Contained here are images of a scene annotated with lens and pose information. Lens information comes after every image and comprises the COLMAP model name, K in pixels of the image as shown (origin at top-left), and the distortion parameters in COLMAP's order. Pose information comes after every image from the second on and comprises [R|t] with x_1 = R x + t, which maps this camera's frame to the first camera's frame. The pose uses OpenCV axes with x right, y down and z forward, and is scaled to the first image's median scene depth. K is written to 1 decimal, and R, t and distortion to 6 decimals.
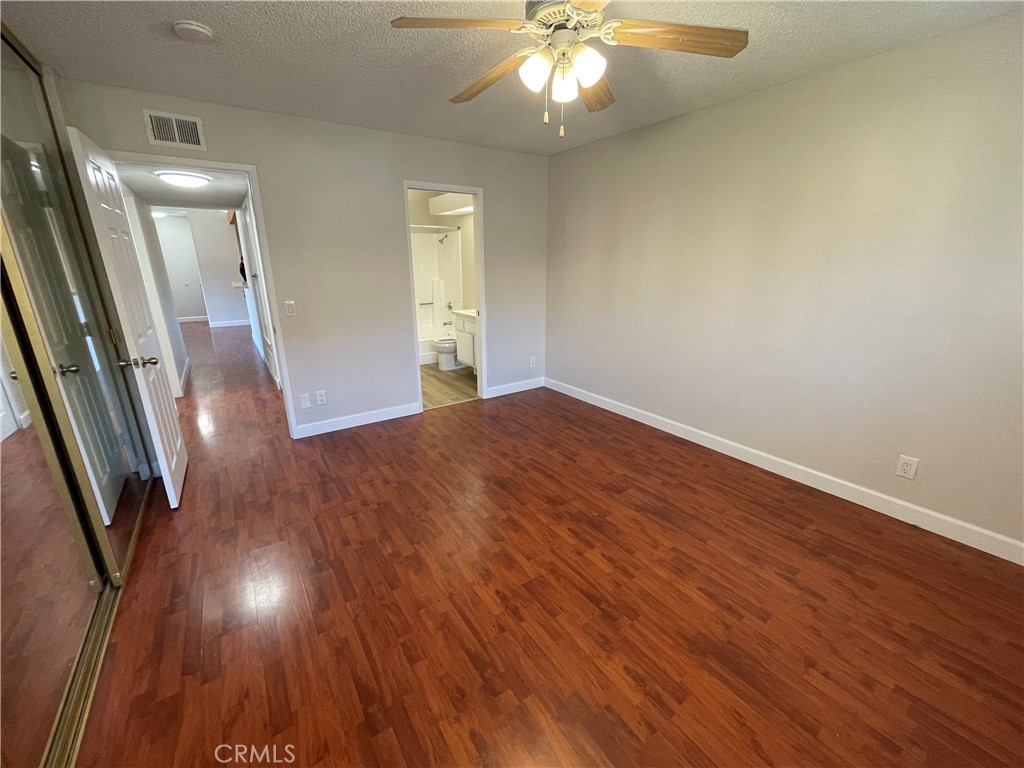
lens RADIAL K [[413.1, 0, 507.5], [0, 413.1, 385.9], [0, 0, 1]] dist [0.004854, 0.001882]
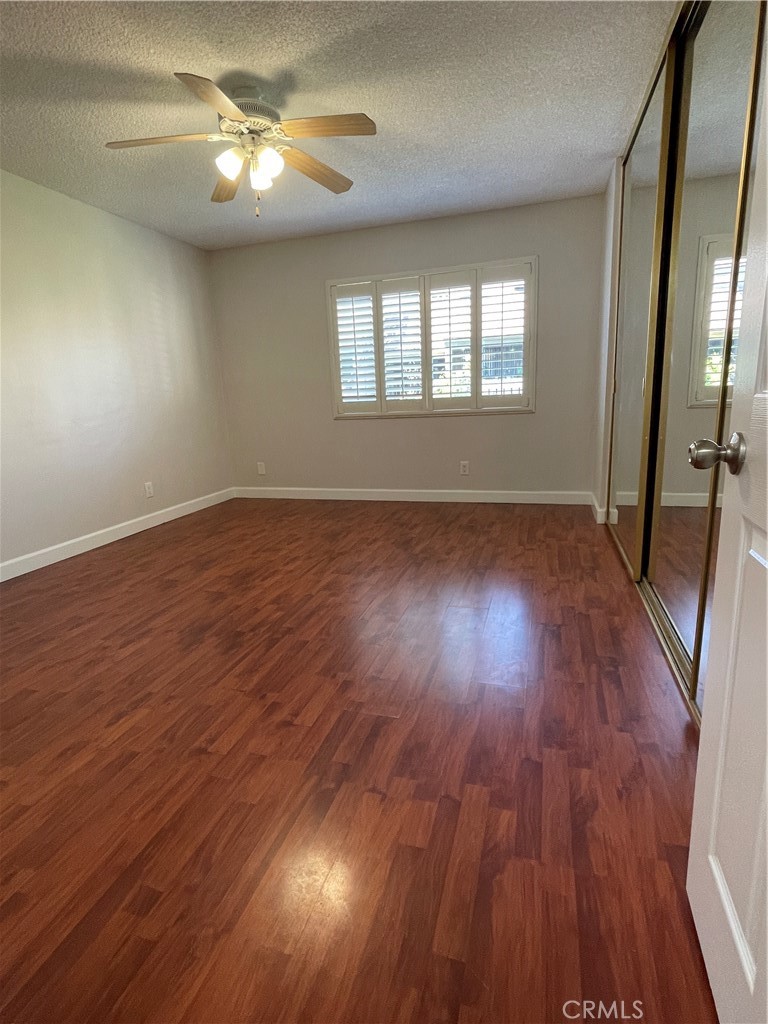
lens RADIAL K [[519.2, 0, 382.6], [0, 519.2, 511.2], [0, 0, 1]] dist [0.010123, 0.001355]
pose [[-0.622416, -0.137906, 0.770442, -0.866062], [0.279537, 0.880267, 0.383393, -0.186227], [-0.731066, 0.453996, -0.509342, 1.173147]]
